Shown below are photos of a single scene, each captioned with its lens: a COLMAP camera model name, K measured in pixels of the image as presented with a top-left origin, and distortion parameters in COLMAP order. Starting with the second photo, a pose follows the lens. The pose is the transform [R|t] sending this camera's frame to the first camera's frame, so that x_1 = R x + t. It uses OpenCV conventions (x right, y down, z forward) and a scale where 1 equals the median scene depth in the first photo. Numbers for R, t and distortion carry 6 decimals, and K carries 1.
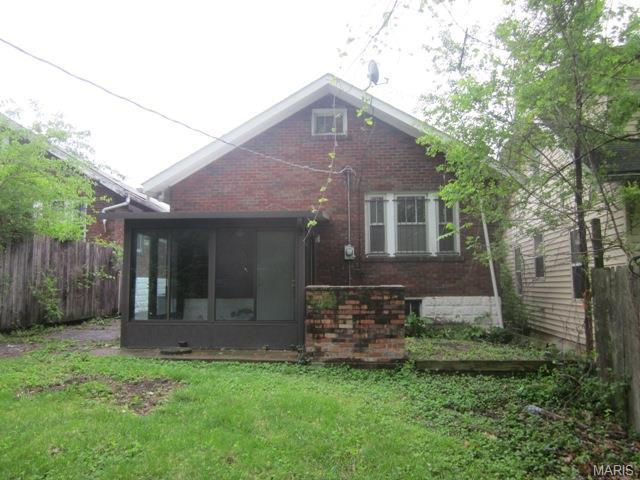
lens RADIAL K [[523.9, 0, 320.9], [0, 523.9, 238.5], [0, 0, 1]] dist [-0.047869, 0.006673]
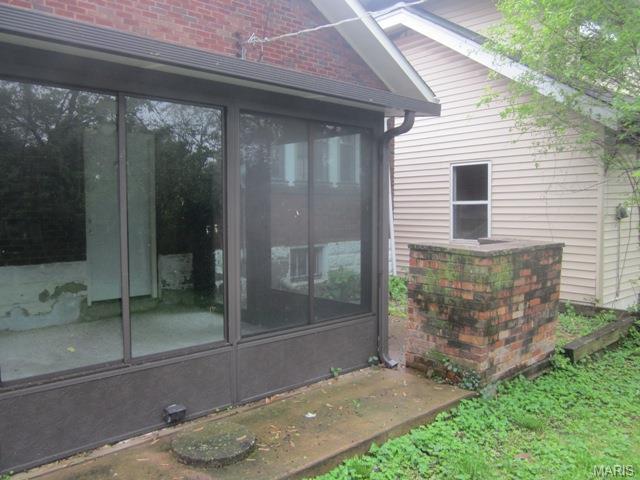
lens RADIAL K [[523.9, 0, 318.9], [0, 523.9, 238.6], [0, 0, 1]] dist [-0.047869, 0.006673]
pose [[0.684668, -0.040923, 0.727705, -0.519590], [-0.066301, 0.990786, 0.118097, 0.030597], [-0.725833, -0.129105, 0.675647, 0.778590]]
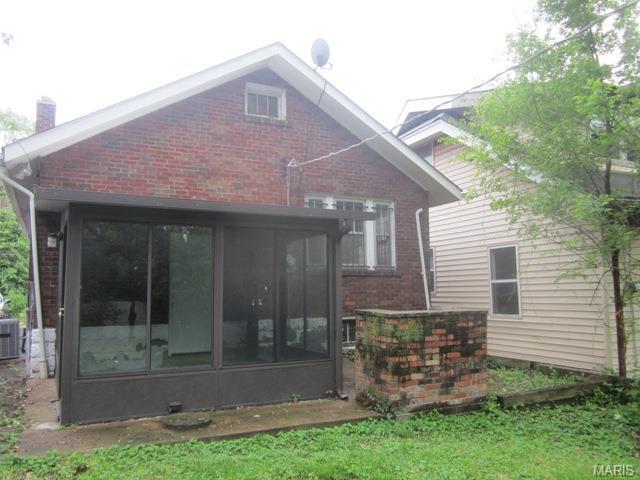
lens RADIAL K [[523.9, 0, 319.8], [0, 523.9, 239.2], [0, 0, 1]] dist [-0.047869, 0.006673]
pose [[0.853337, 0.046942, 0.519242, -0.509226], [-0.040523, 0.998897, -0.023709, 0.008298], [-0.519782, -0.000809, 0.854298, 0.419329]]
